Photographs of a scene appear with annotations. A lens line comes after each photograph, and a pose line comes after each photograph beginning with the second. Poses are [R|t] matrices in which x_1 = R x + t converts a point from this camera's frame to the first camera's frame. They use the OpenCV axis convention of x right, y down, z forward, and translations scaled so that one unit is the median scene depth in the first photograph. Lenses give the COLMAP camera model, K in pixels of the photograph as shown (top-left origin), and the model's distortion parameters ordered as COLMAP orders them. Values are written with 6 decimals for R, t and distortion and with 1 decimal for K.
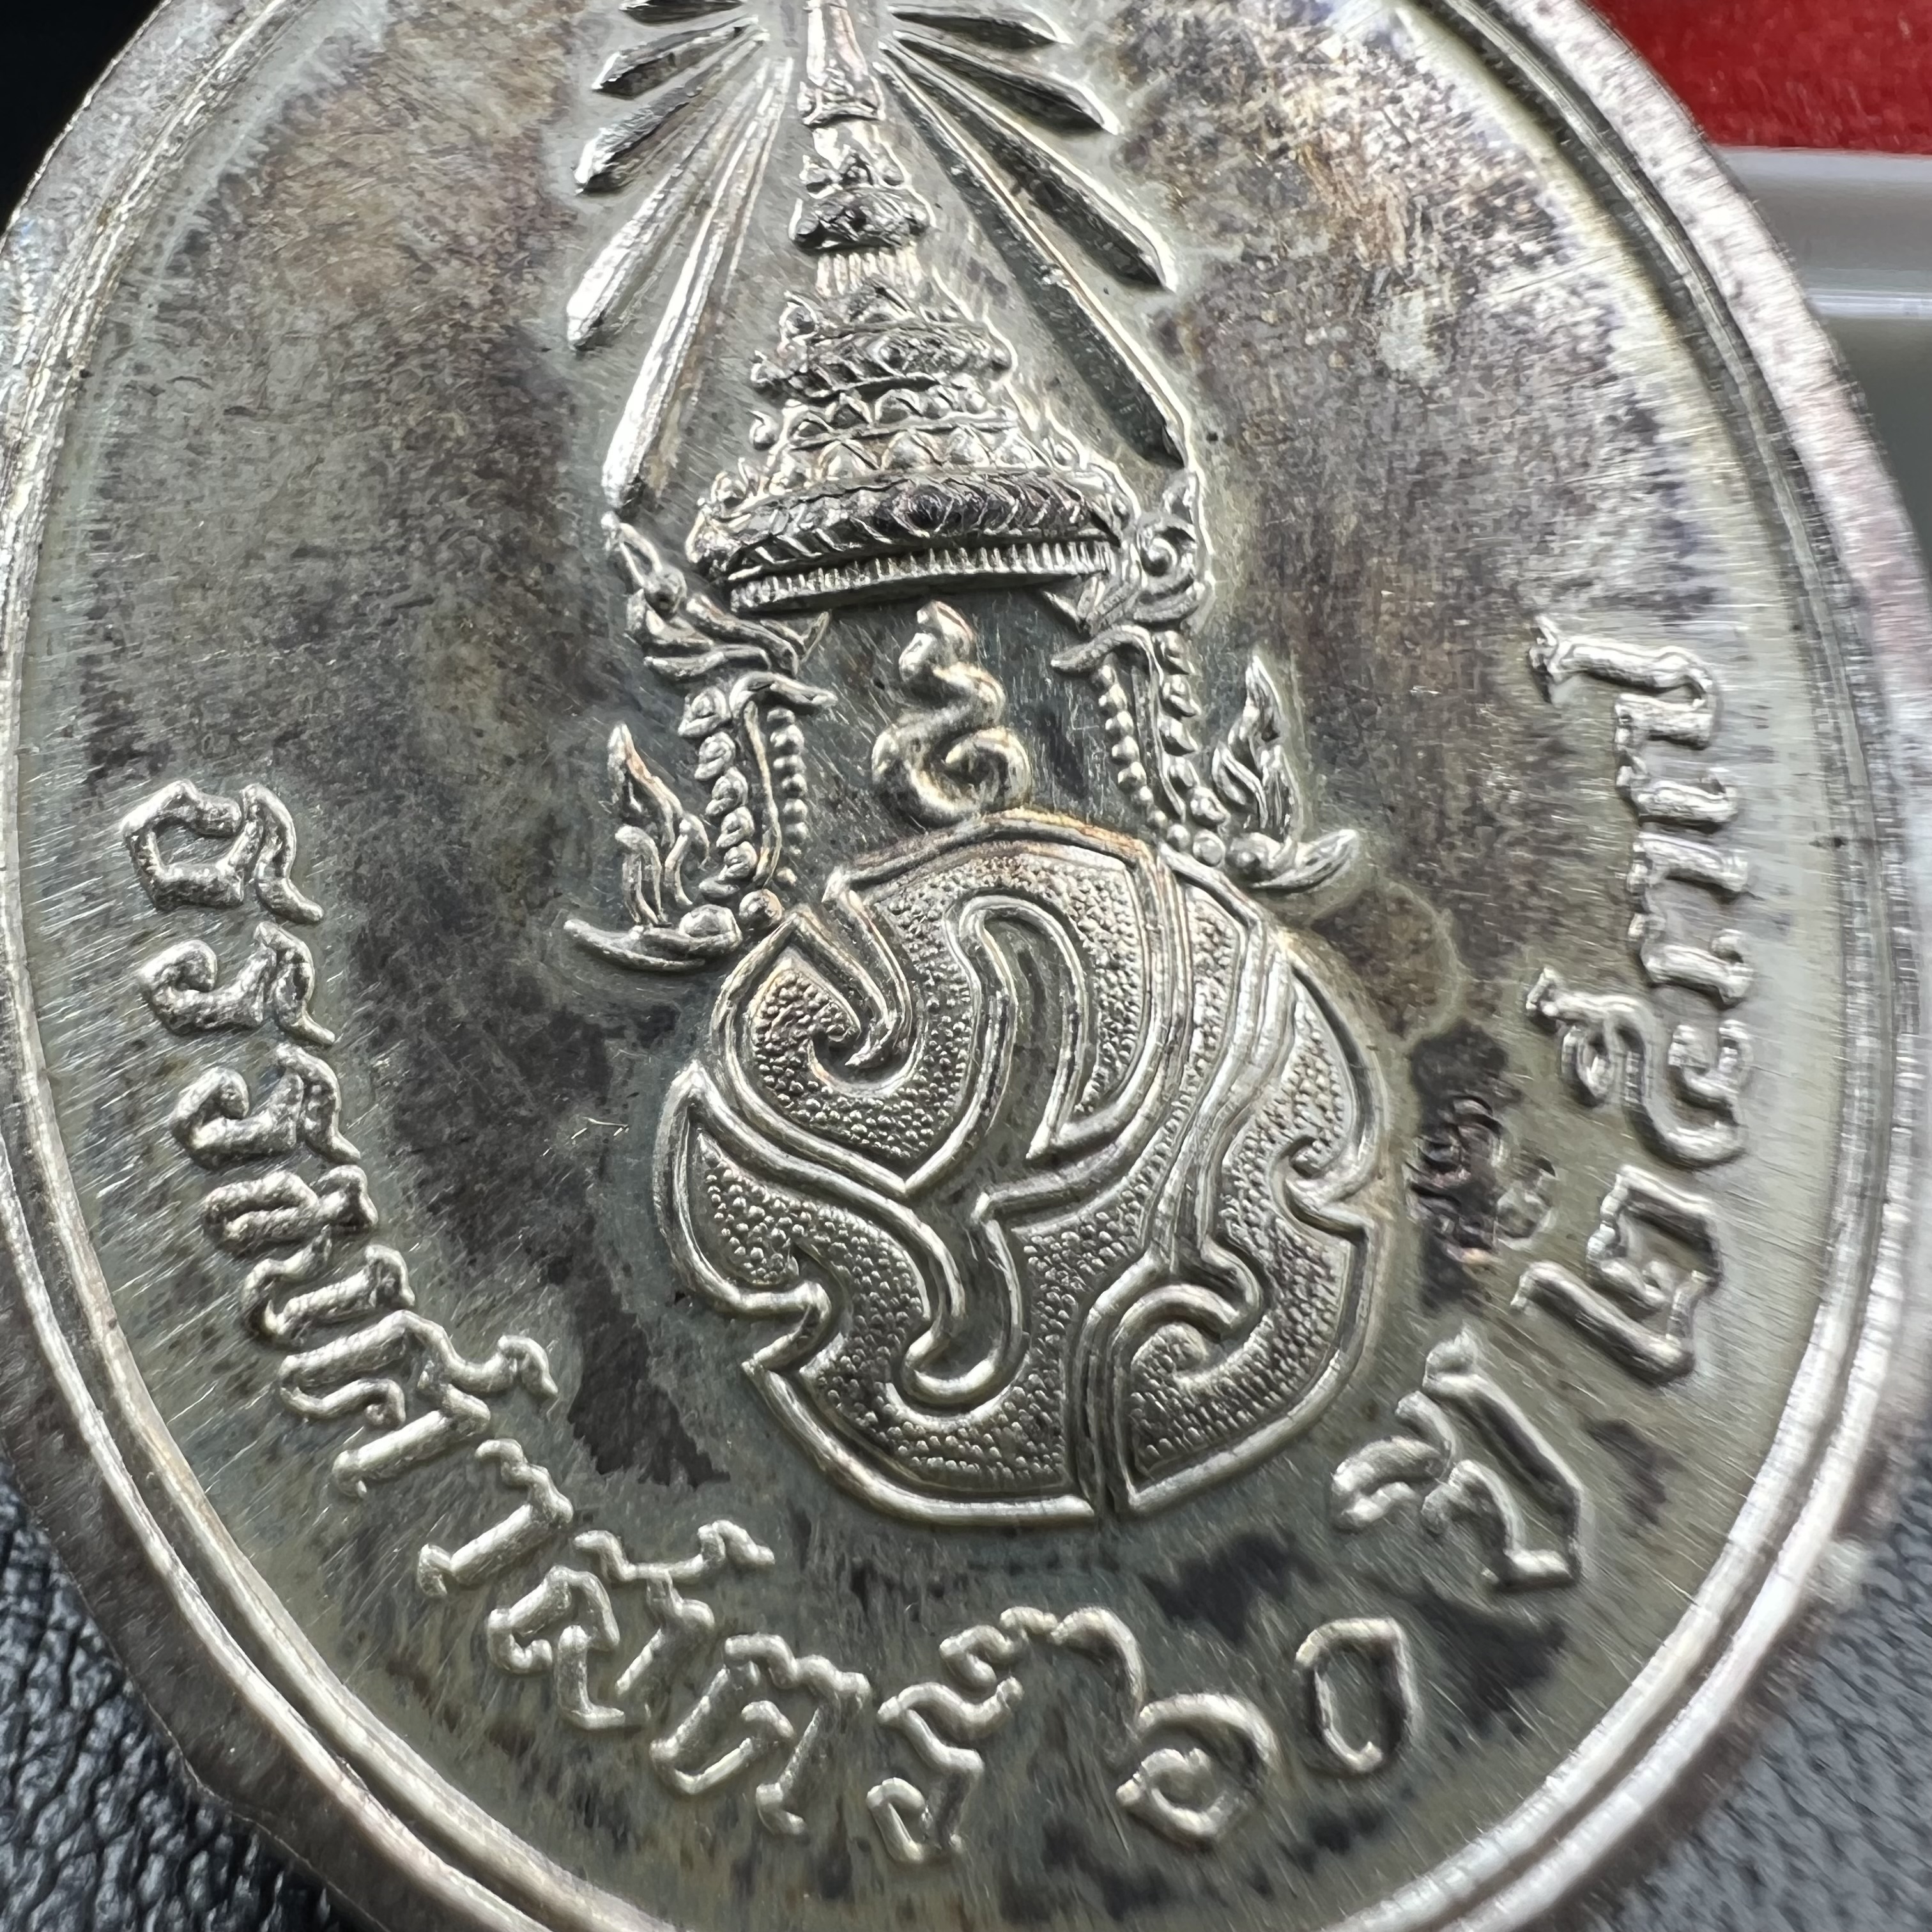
lens RADIAL K [[1993.5, 0, 614.0], [0, 1993.5, 791.5], [0, 0, 1]] dist [-0.004050, -0.037910]
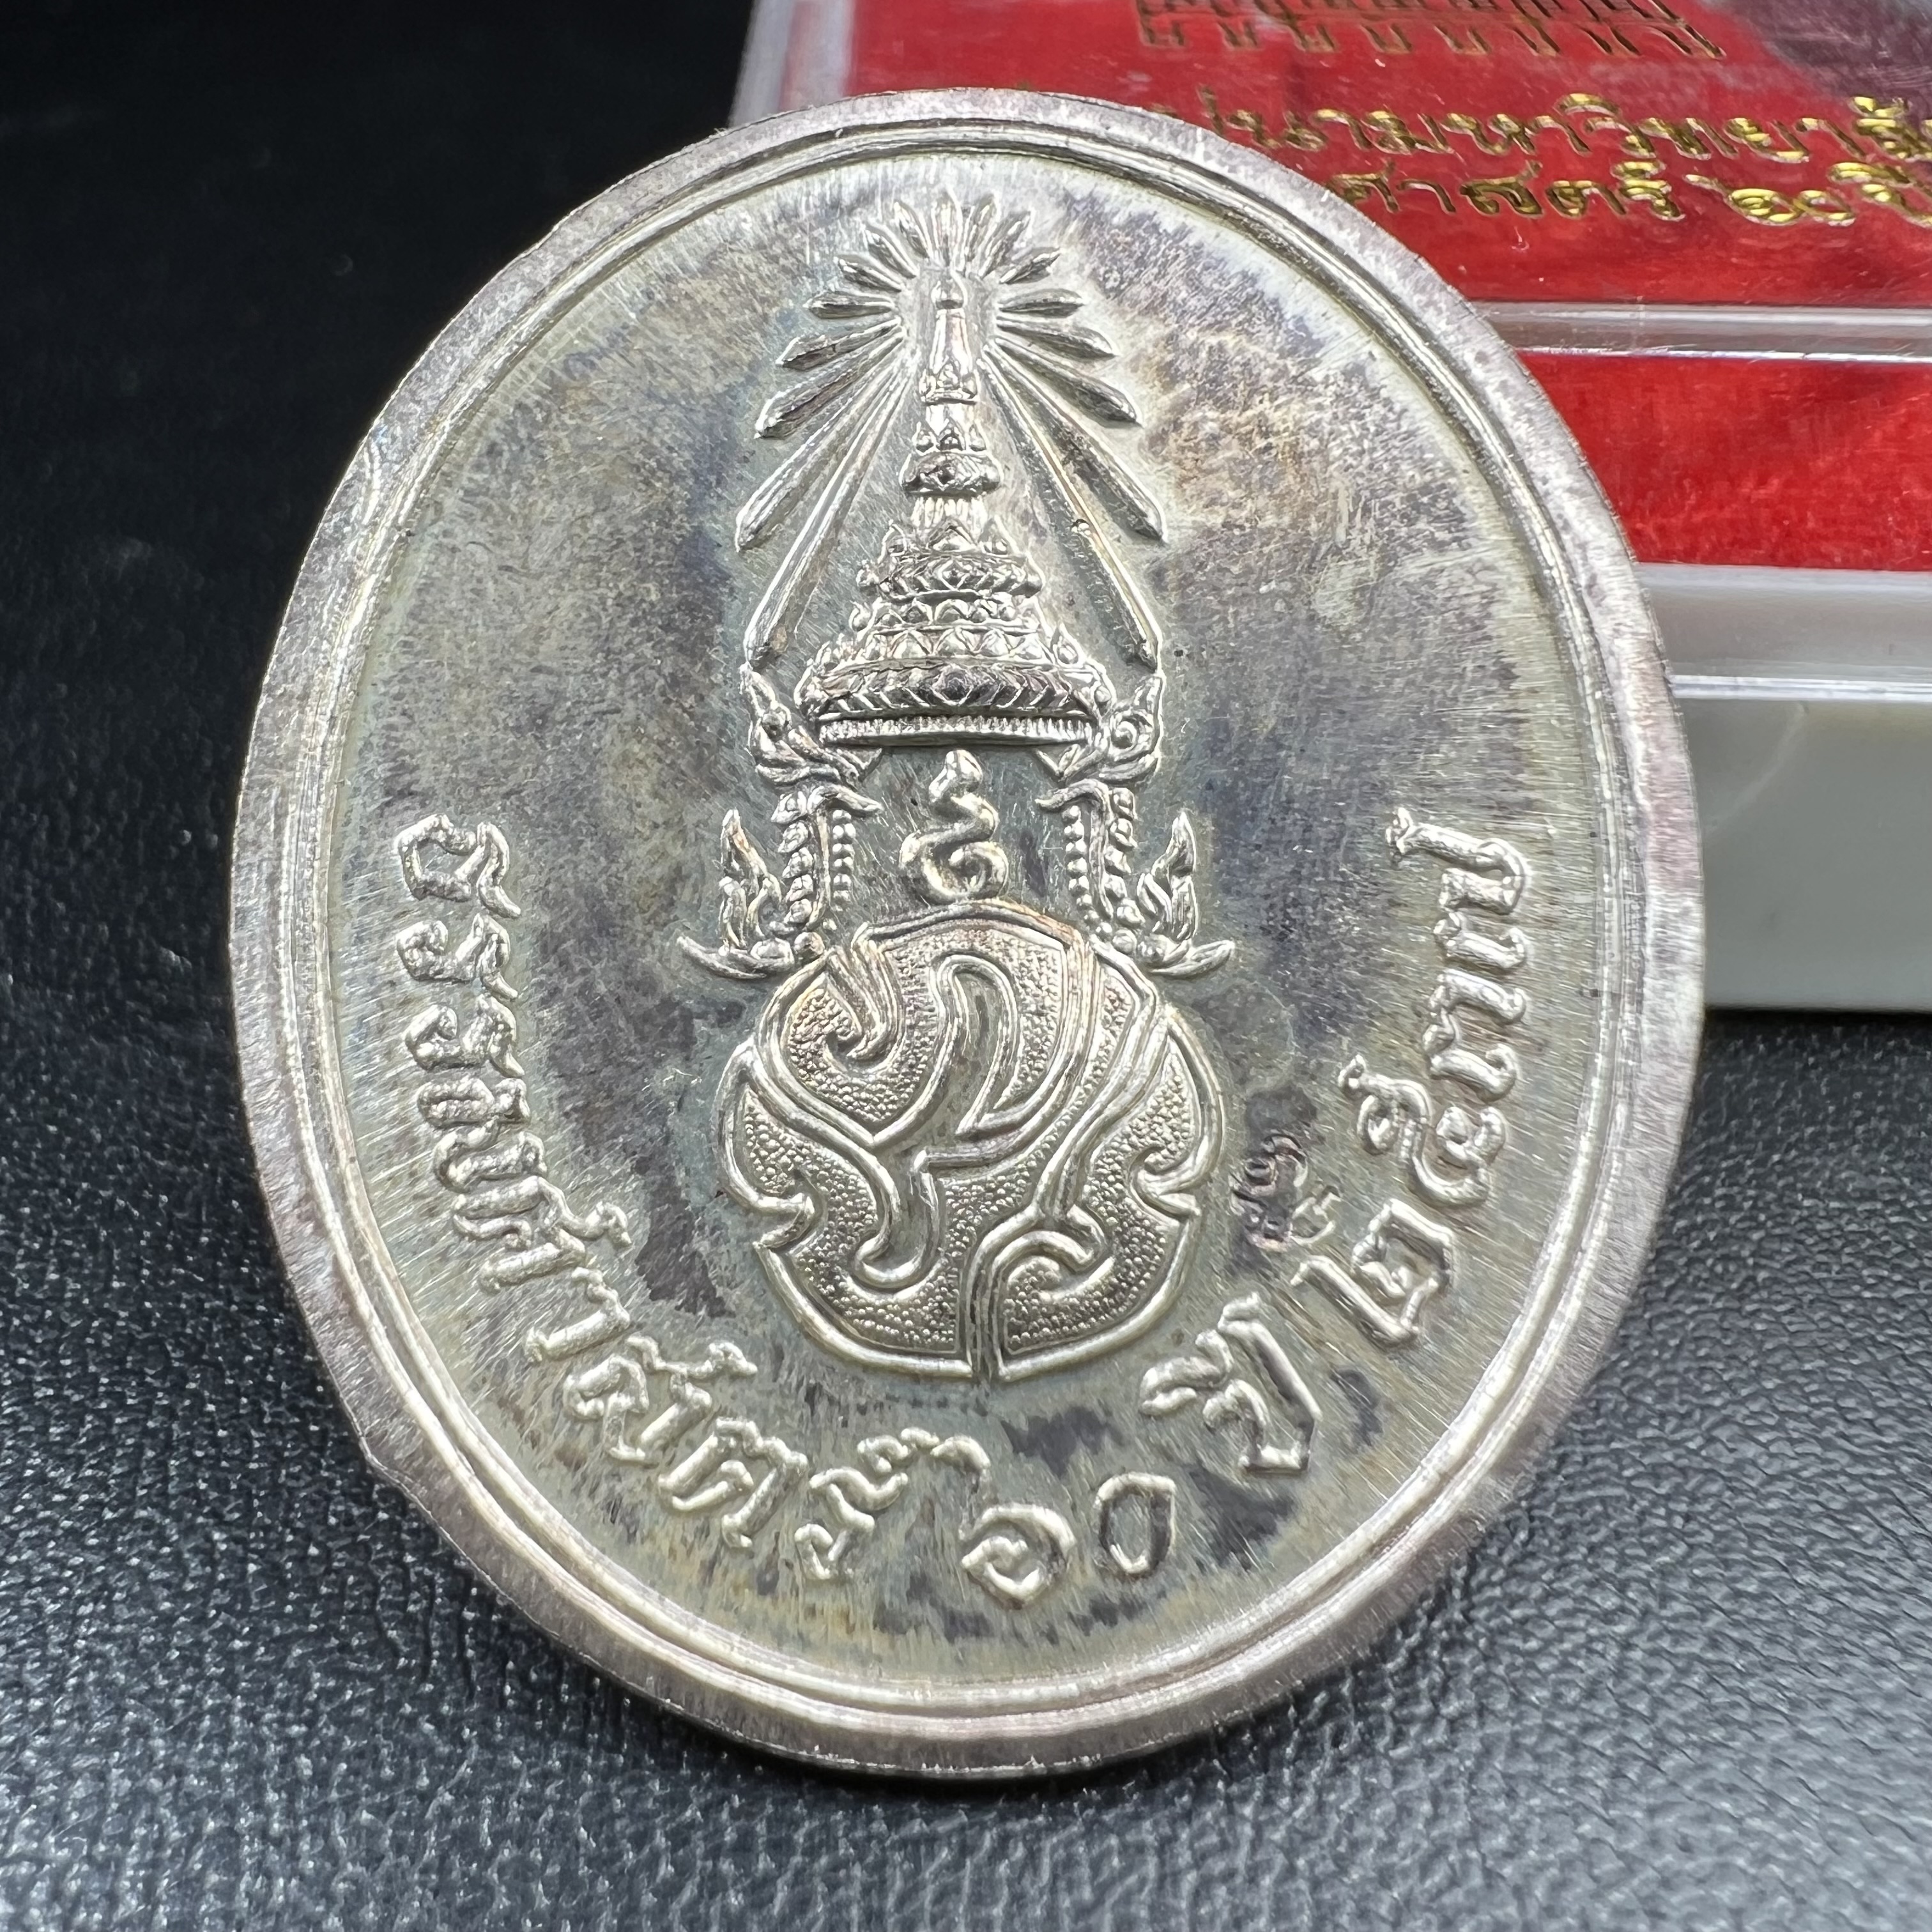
lens RADIAL K [[2002.9, 0, 803.9], [0, 2002.9, 871.6], [0, 0, 1]] dist [0.002994, -0.022907]
pose [[0.986244, 0.117314, -0.116448, 0.235565], [-0.113163, 0.992703, 0.041657, -0.056489], [0.120485, -0.027906, 0.992323, -0.470768]]
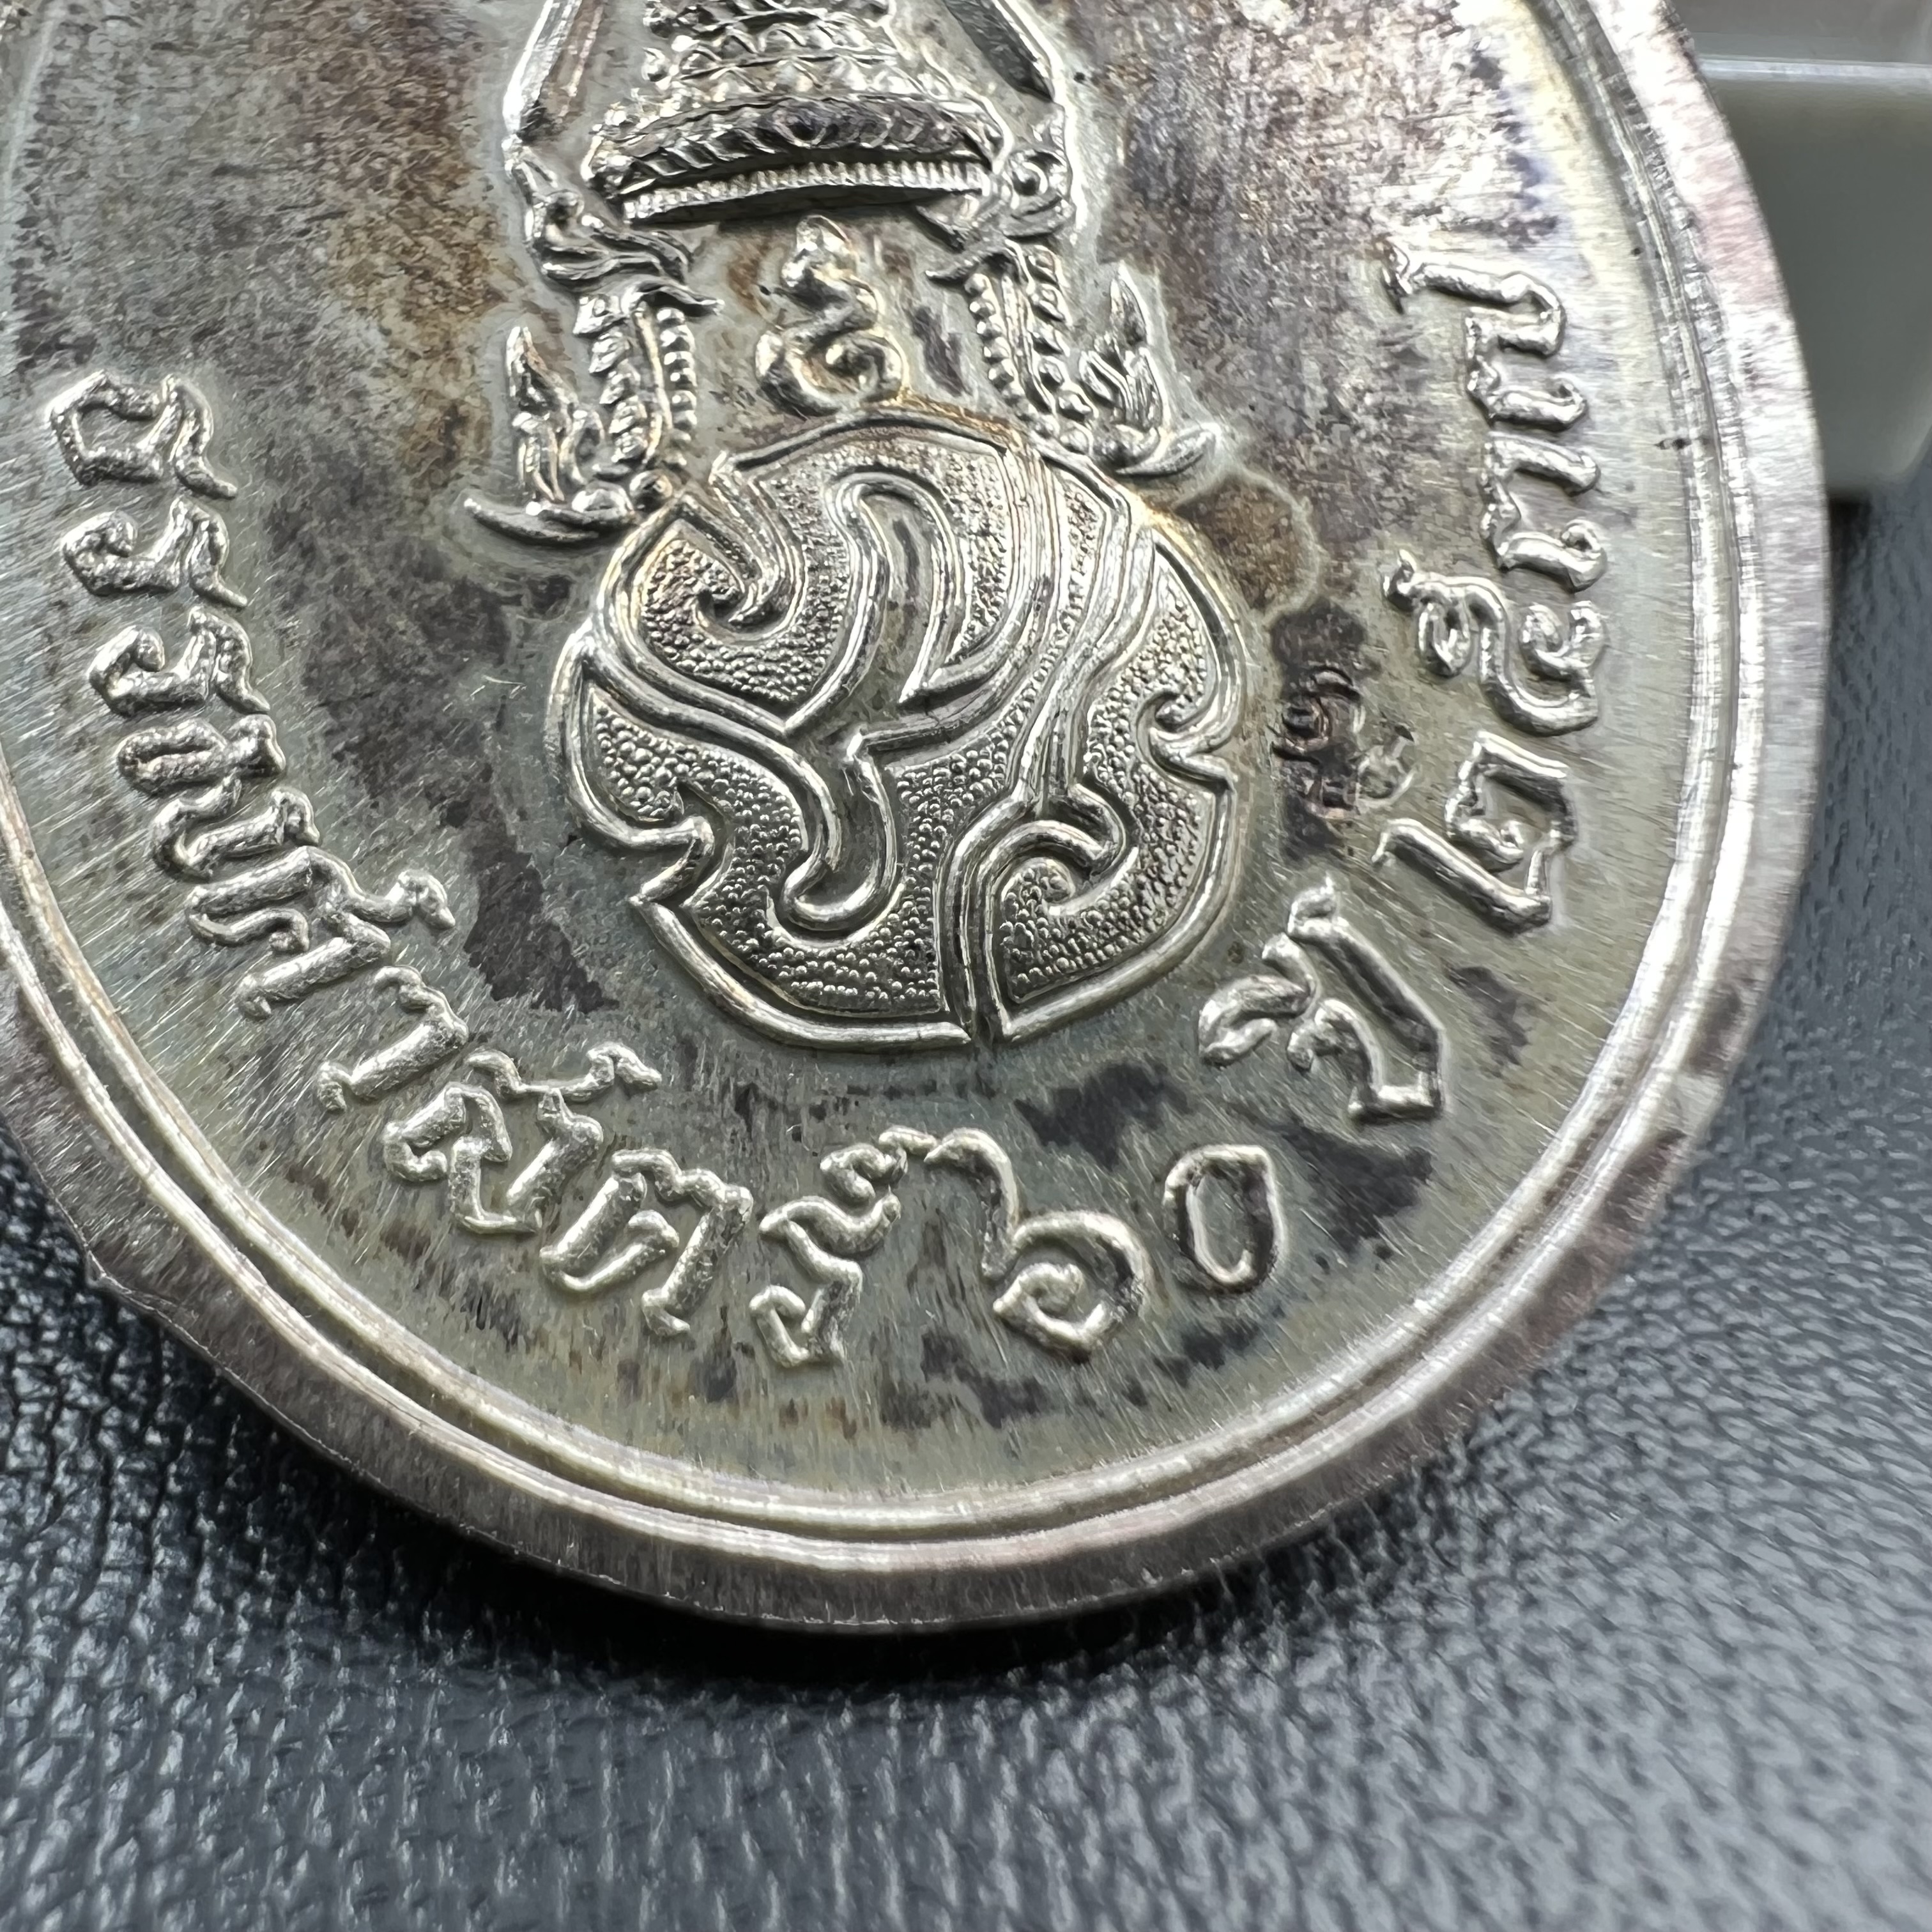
lens RADIAL K [[1993.5, 0, 614.0], [0, 1993.5, 791.5], [0, 0, 1]] dist [-0.004050, -0.037910]
pose [[0.999979, -0.004147, -0.004975, 0.058383], [0.003897, 0.998773, -0.049361, 0.271317], [0.005174, 0.049341, 0.998769, -0.048294]]
